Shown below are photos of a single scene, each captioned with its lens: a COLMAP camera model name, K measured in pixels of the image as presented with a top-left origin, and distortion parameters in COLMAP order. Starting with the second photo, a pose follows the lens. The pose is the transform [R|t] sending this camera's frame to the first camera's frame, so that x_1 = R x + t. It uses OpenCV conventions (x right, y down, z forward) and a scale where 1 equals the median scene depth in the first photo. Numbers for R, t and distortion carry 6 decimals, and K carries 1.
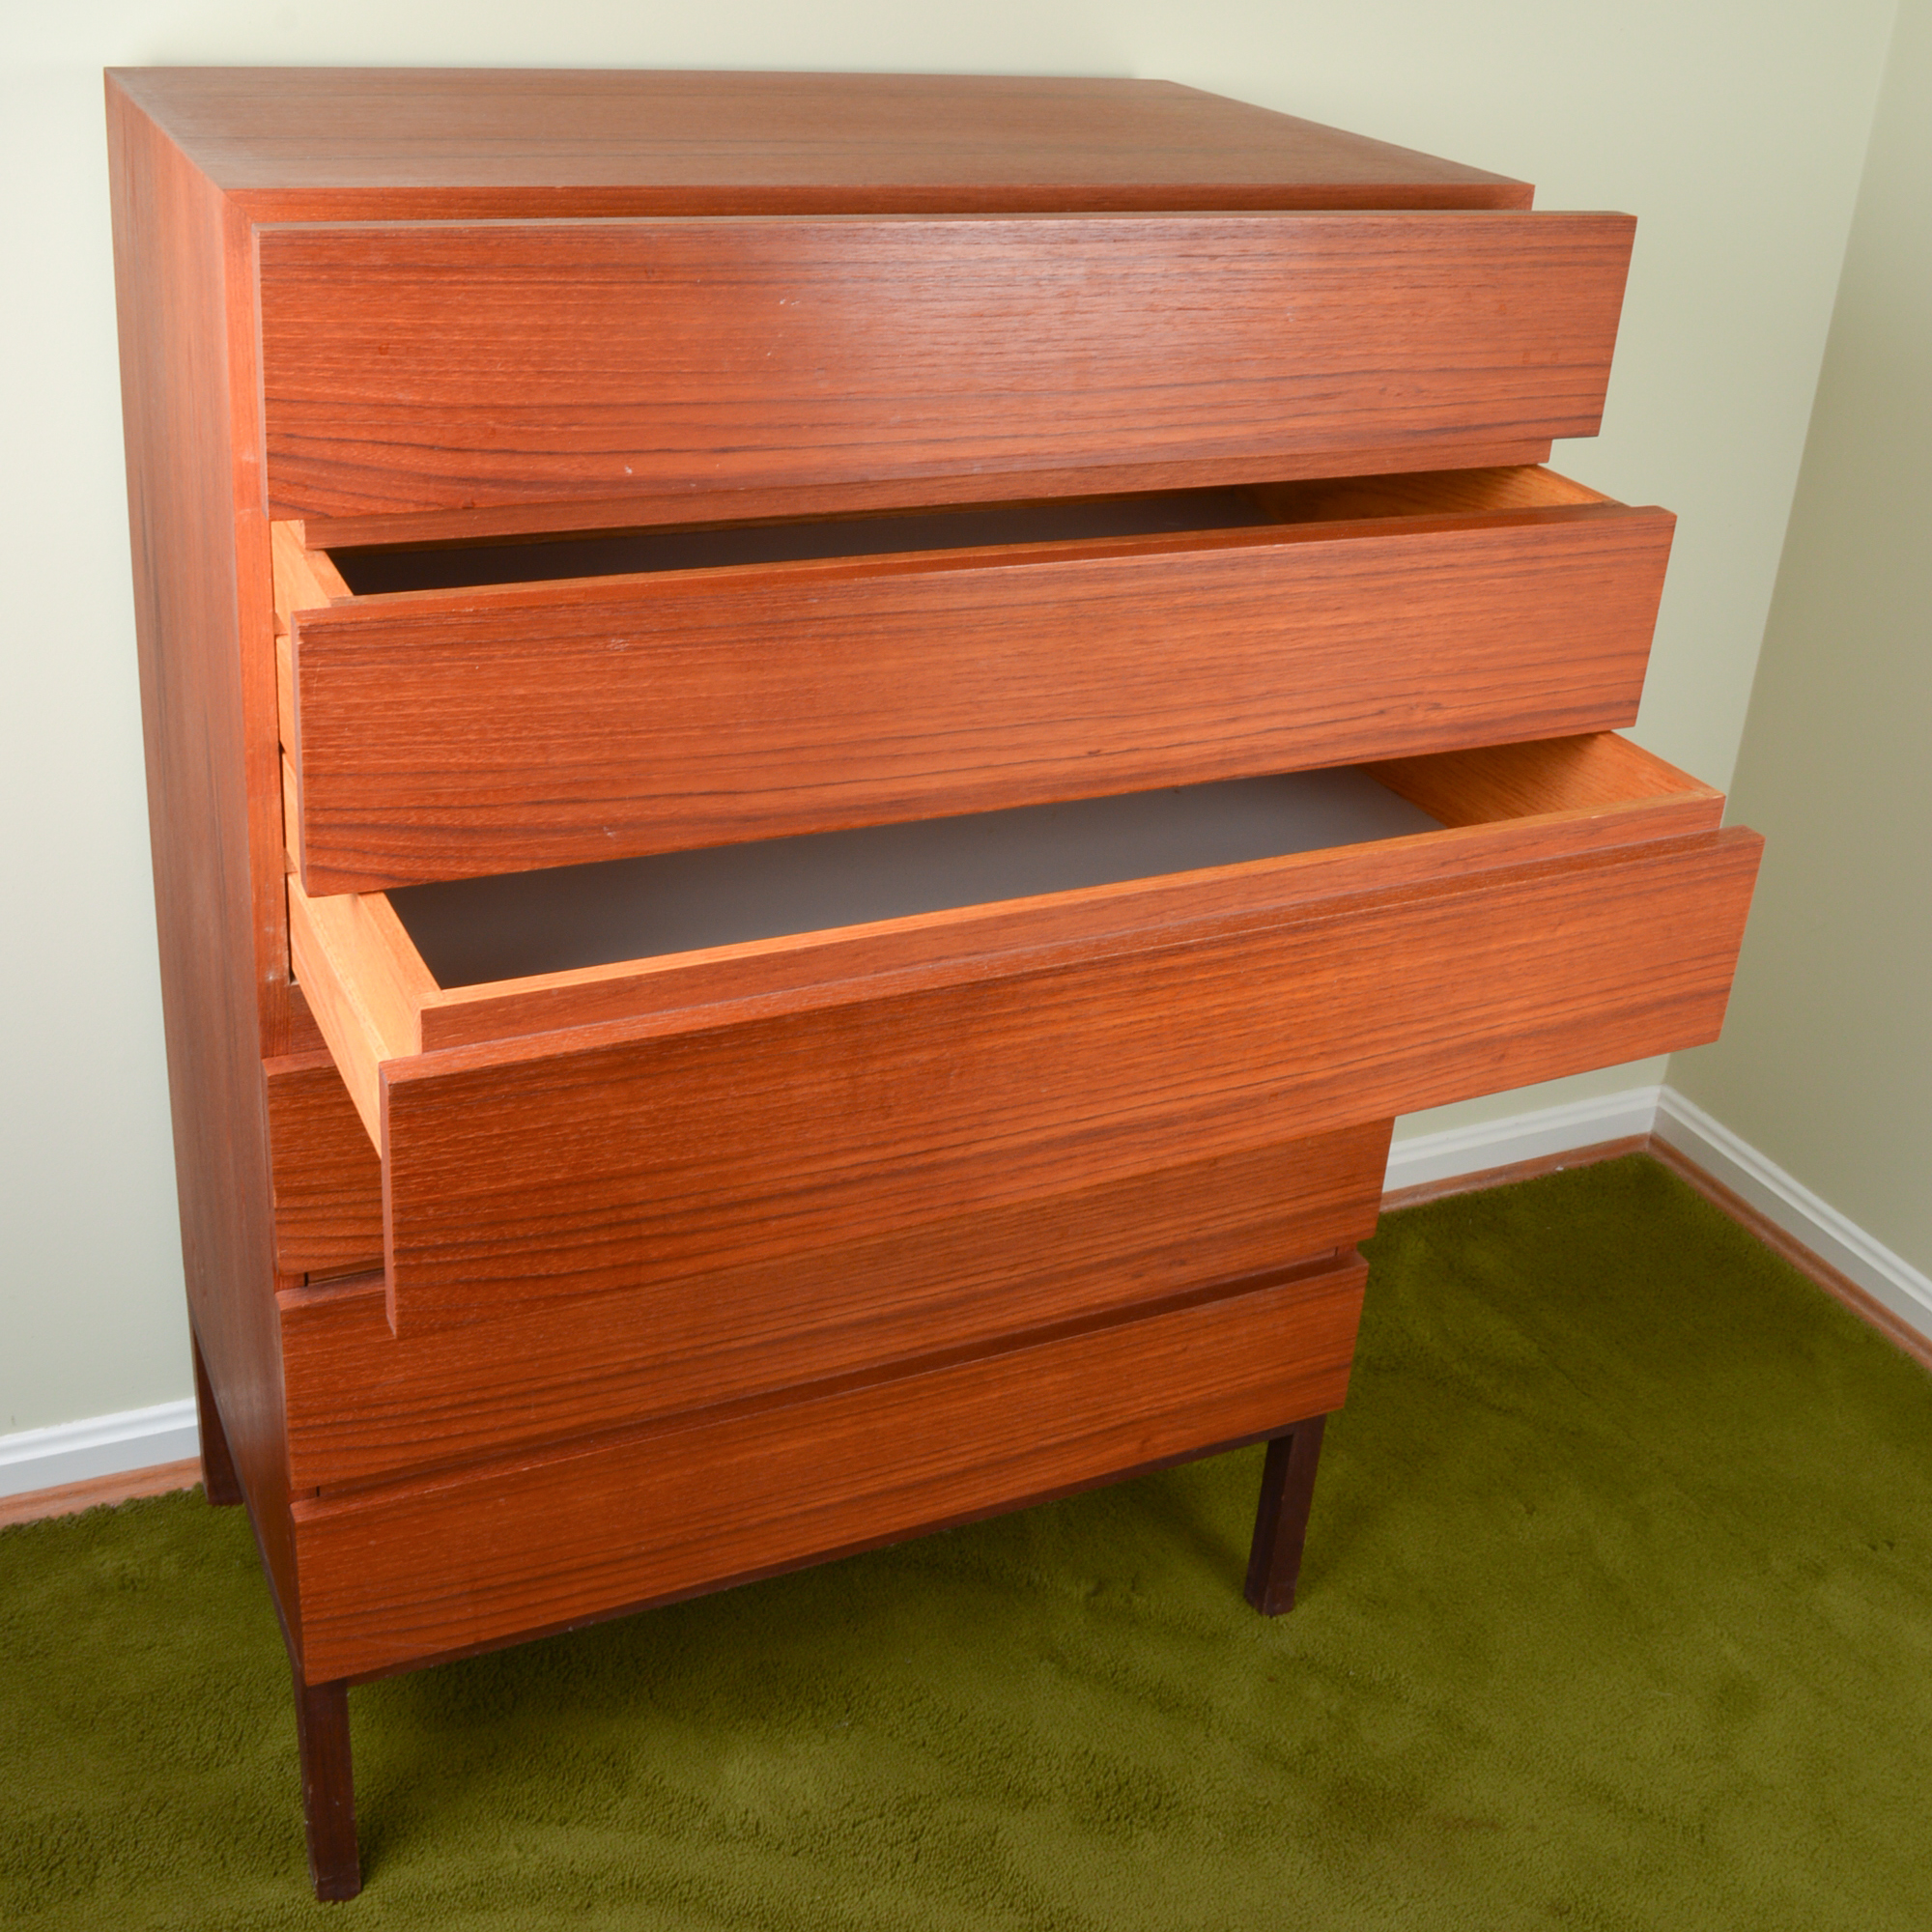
lens RADIAL K [[2378.3, 0, 962.3], [0, 2378.3, 956.5], [0, 0, 1]] dist [-0.085757, 0.000000]
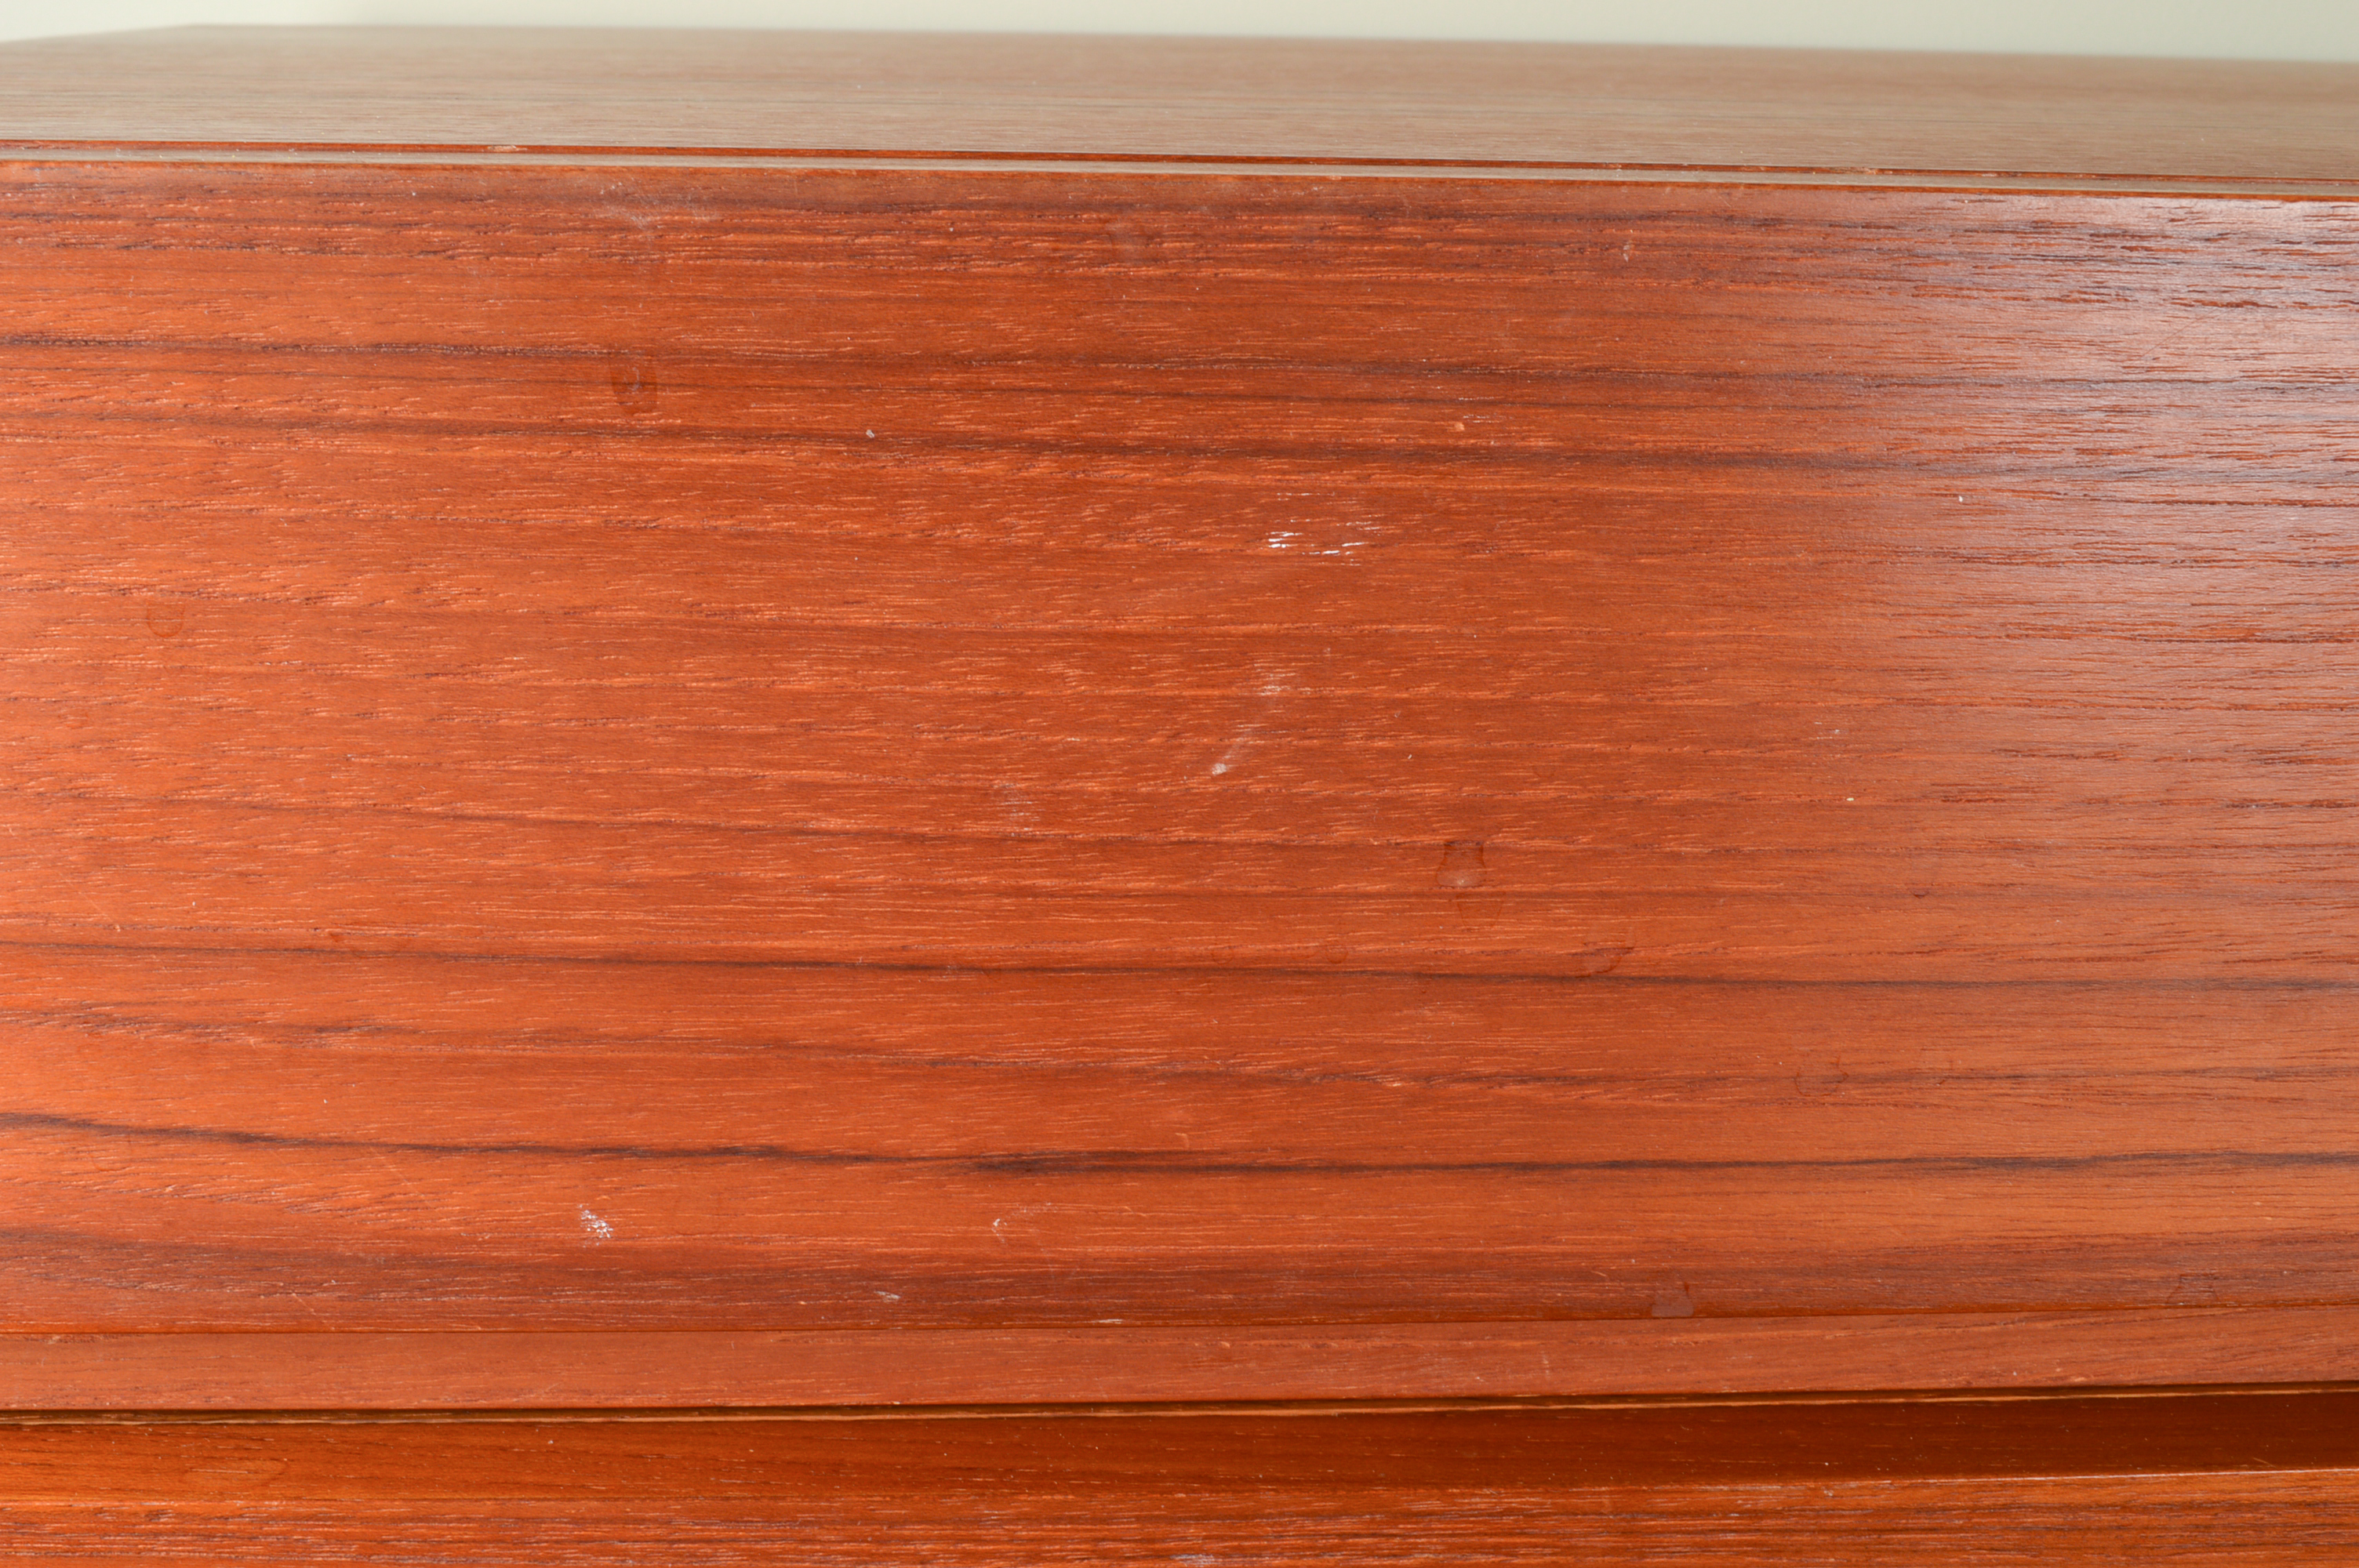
lens RADIAL K [[2599.1, 0, 1176.9], [0, 2599.1, 789.0], [0, 0, 1]] dist [-0.068119, 0.000000]
pose [[0.924814, 0.051151, -0.376965, 0.005854], [-0.127983, 0.974993, -0.181685, -0.176889], [0.358245, 0.216270, 0.908233, 0.660371]]
